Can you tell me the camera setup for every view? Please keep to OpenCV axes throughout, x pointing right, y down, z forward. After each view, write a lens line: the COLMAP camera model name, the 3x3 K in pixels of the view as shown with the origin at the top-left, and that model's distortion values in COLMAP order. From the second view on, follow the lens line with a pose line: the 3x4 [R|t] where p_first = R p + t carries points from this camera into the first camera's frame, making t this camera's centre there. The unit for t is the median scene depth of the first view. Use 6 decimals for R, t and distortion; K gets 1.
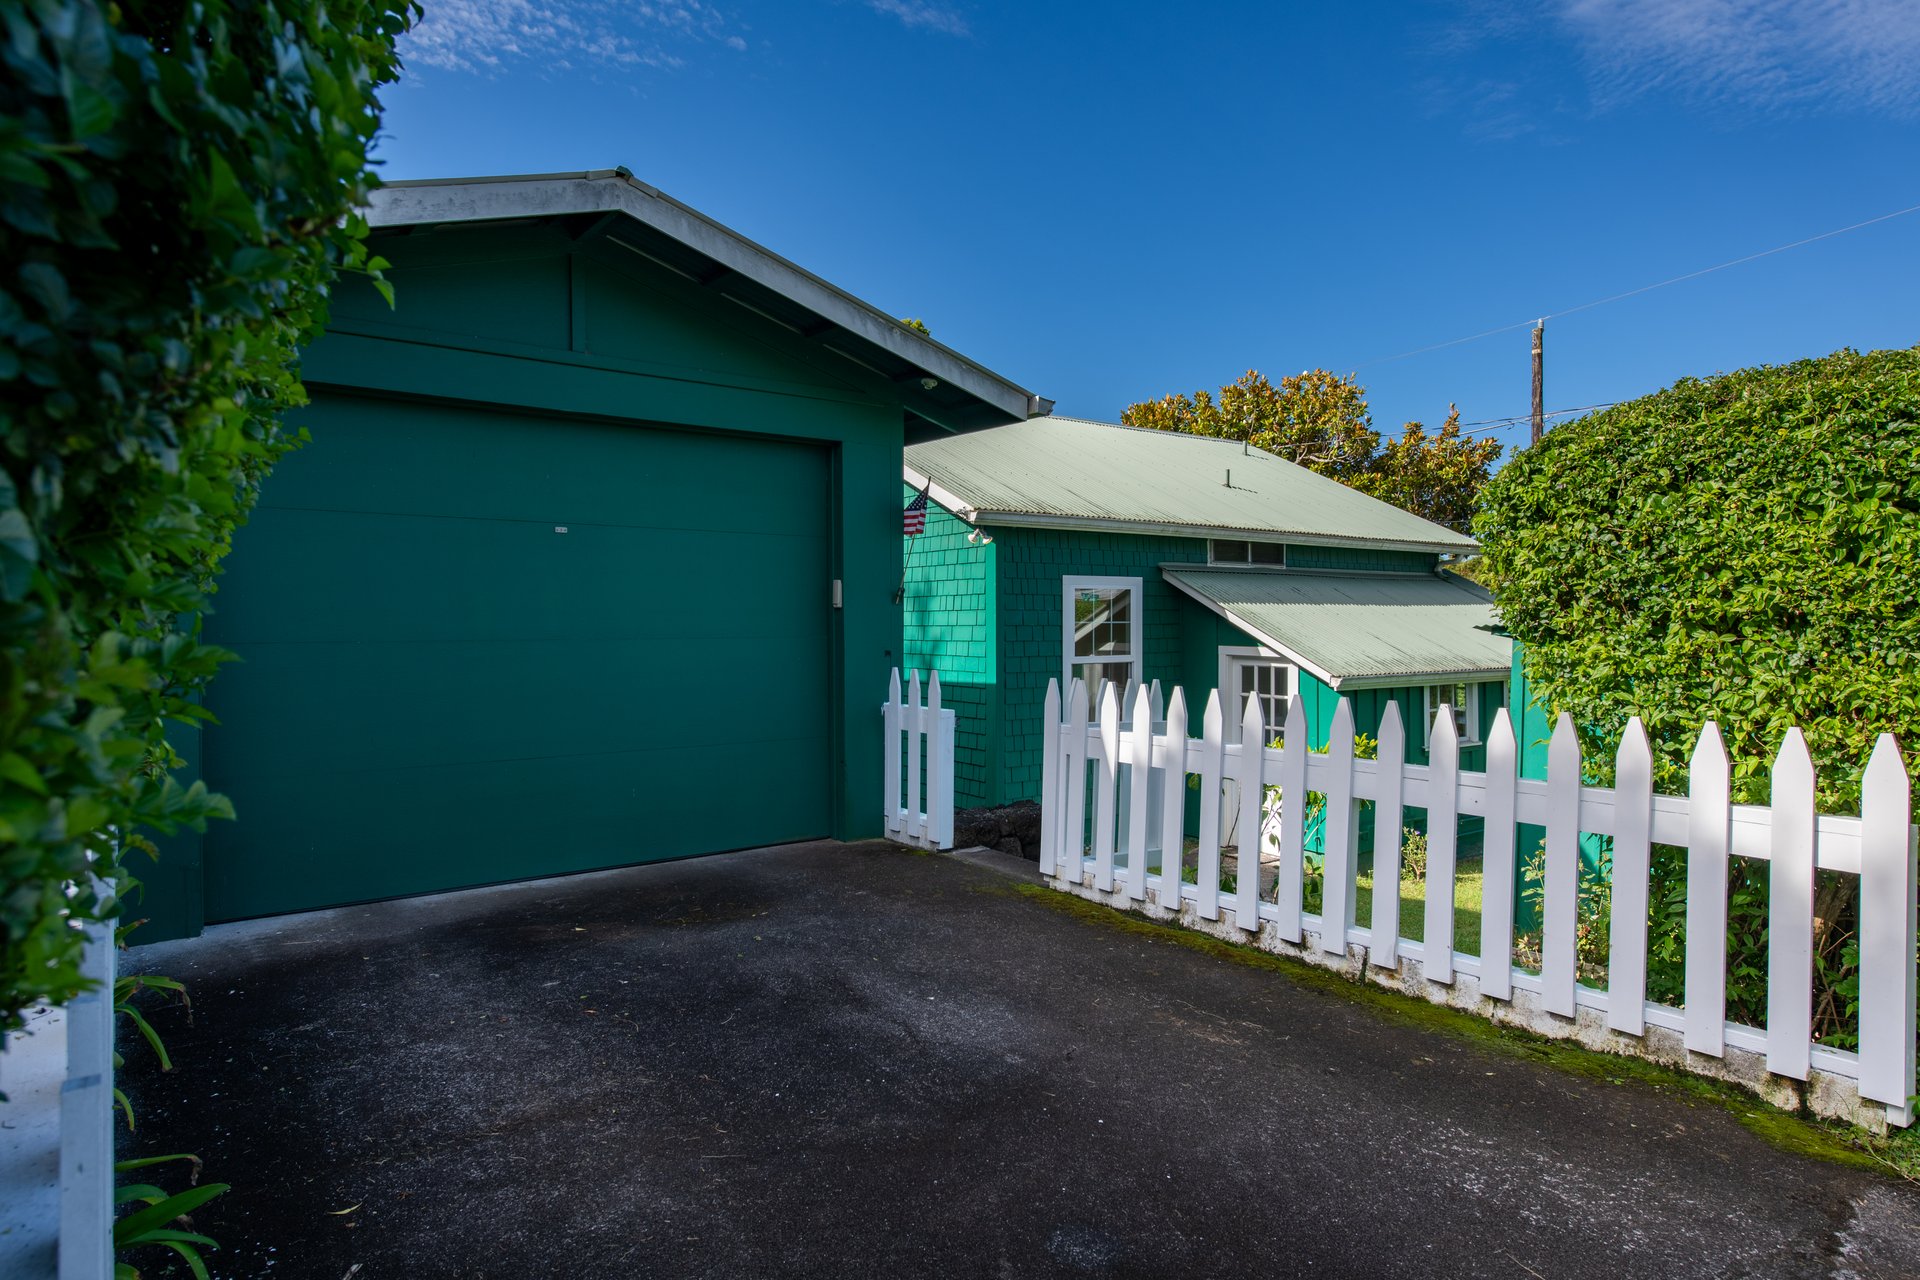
lens RADIAL K [[1077.3, 0, 965.5], [0, 1077.3, 634.7], [0, 0, 1]] dist [-0.005662, 0.003225]
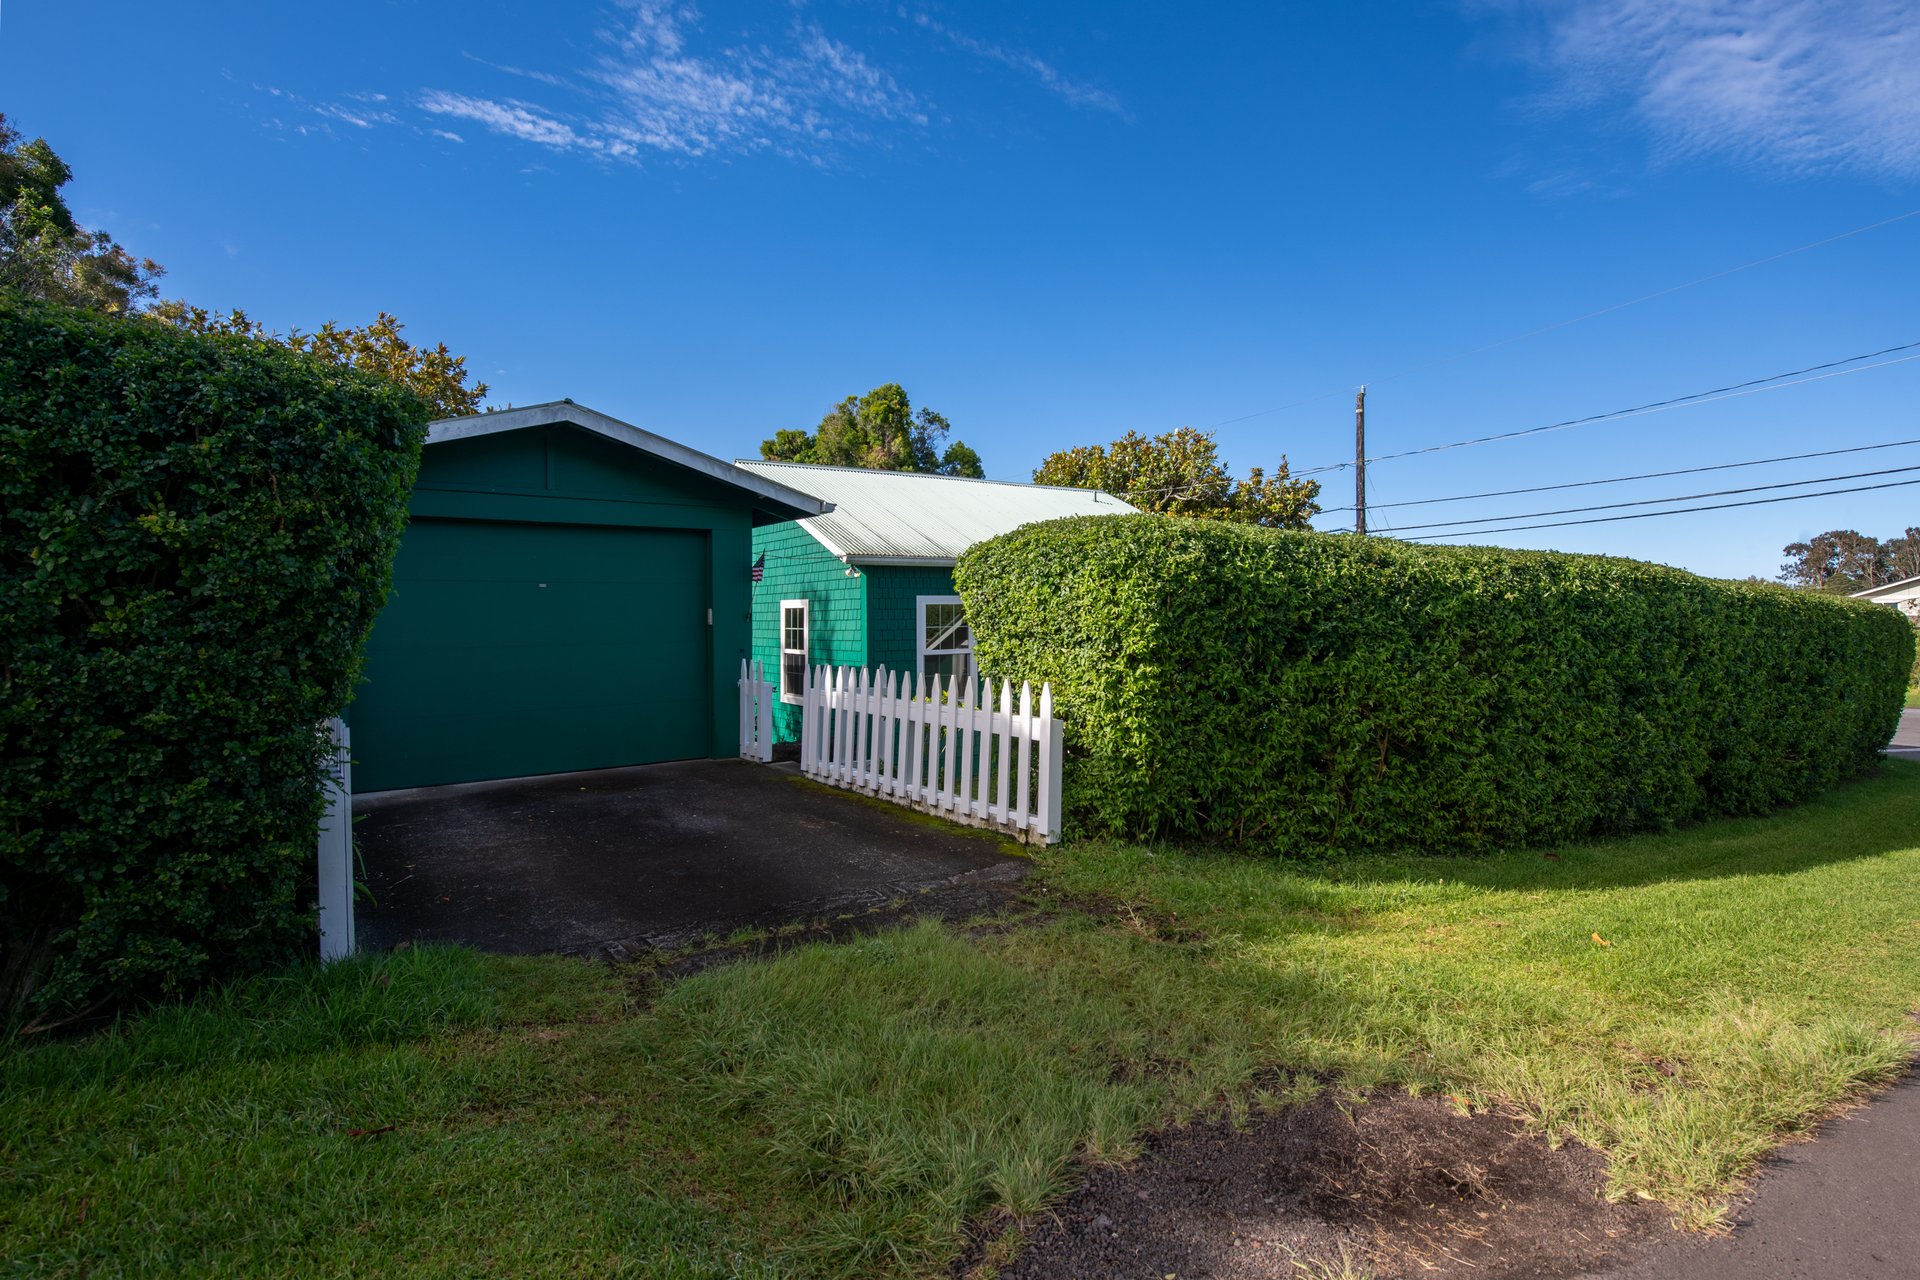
lens RADIAL K [[931.1, 0, 973.9], [0, 931.1, 607.4], [0, 0, 1]] dist [-0.006104, -0.001602]
pose [[0.999905, -0.009505, -0.010011, 0.416745], [0.009249, 0.999637, -0.025318, -0.013257], [0.010248, 0.025223, 0.999629, -0.638682]]
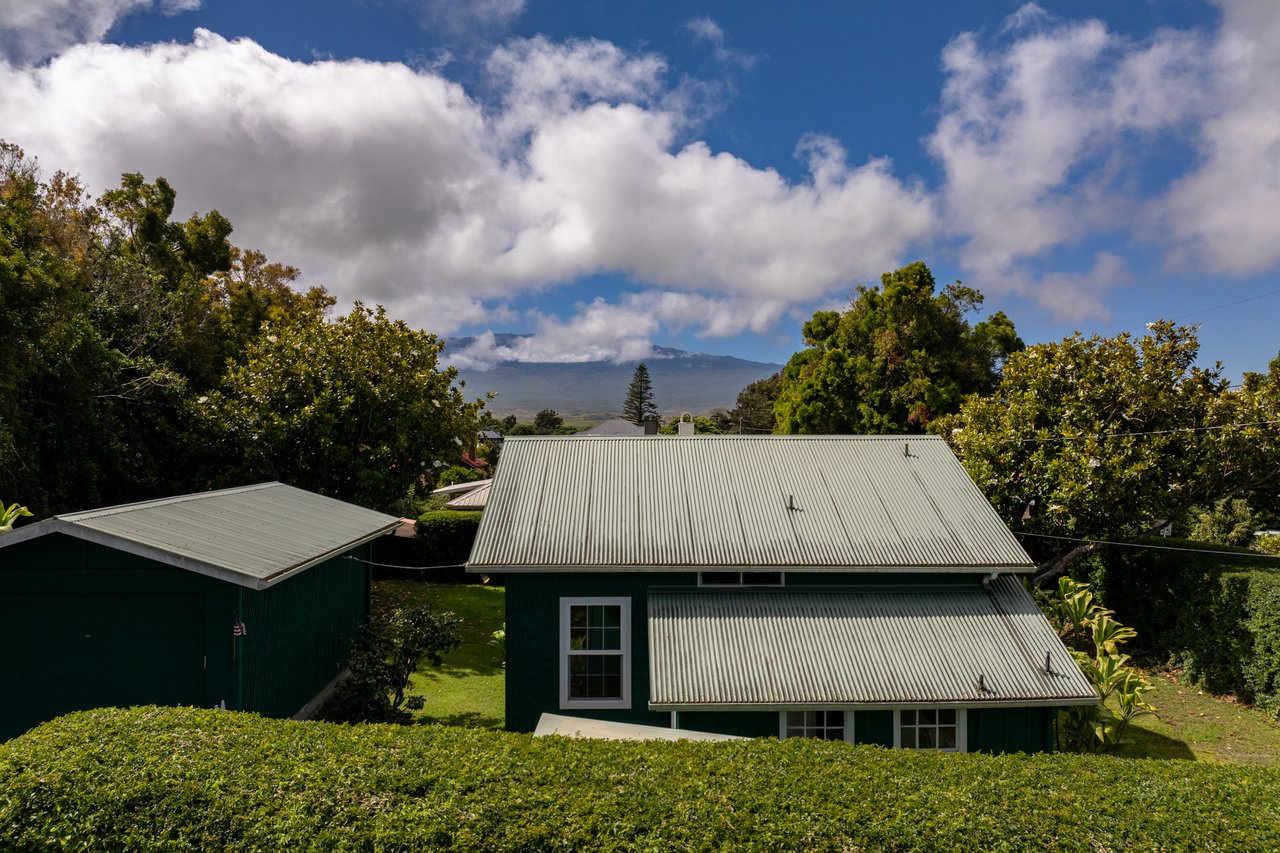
lens RADIAL K [[890.0, 0, 644.4], [0, 890.0, 427.8], [0, 0, 1]] dist [-0.043996, 0.014765]
pose [[0.827126, -0.004595, -0.561997, 2.081977], [-0.009845, 0.999695, -0.022662, -0.620272], [0.561930, 0.024278, 0.826829, 0.036274]]
